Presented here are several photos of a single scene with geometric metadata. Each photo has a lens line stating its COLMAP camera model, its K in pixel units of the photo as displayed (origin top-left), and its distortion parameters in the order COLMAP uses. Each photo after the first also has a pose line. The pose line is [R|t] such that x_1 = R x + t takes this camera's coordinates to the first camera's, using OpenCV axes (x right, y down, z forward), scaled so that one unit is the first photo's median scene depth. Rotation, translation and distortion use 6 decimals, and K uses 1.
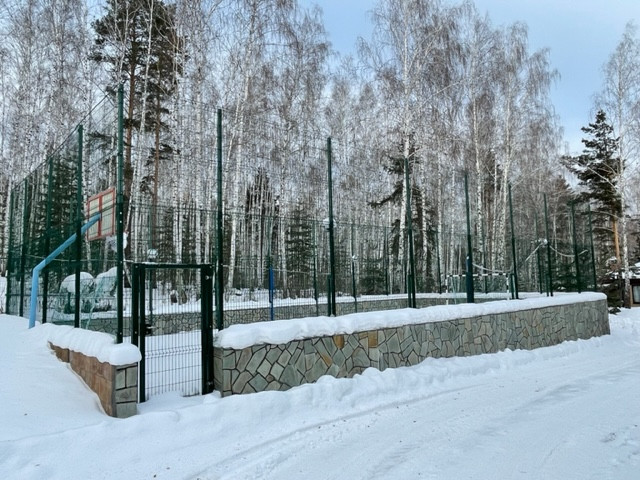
lens RADIAL K [[460.5, 0, 320.0], [0, 460.5, 240.0], [0, 0, 1]] dist [0.000026, -0.001316]
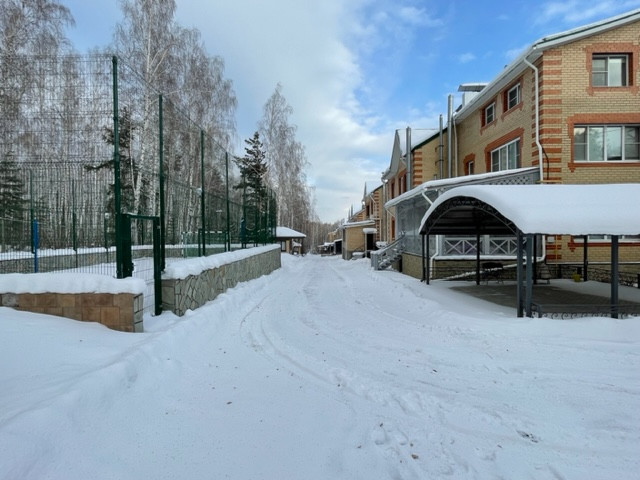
lens RADIAL K [[340.3, 0, 320.0], [0, 340.3, 240.0], [0, 0, 1]] dist [-0.001091, -0.000679]
pose [[0.682725, 0.009019, 0.730620, -0.117109], [-0.078039, 0.995104, 0.060640, 0.004035], [-0.726496, -0.098418, 0.680087, 0.002156]]
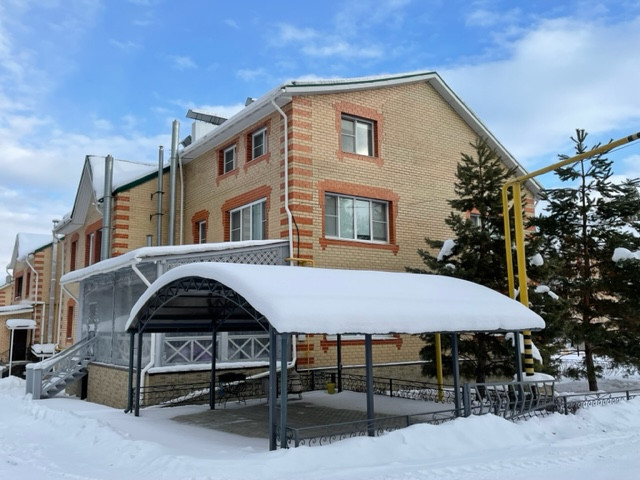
lens RADIAL K [[569.3, 0, 320.0], [0, 569.3, 240.0], [0, 0, 1]] dist [0.061118, -0.012503]
pose [[0.114643, 0.169413, 0.978855, -0.189577], [-0.085952, 0.983348, -0.160124, -0.002994], [-0.989681, -0.065778, 0.127295, 0.005450]]
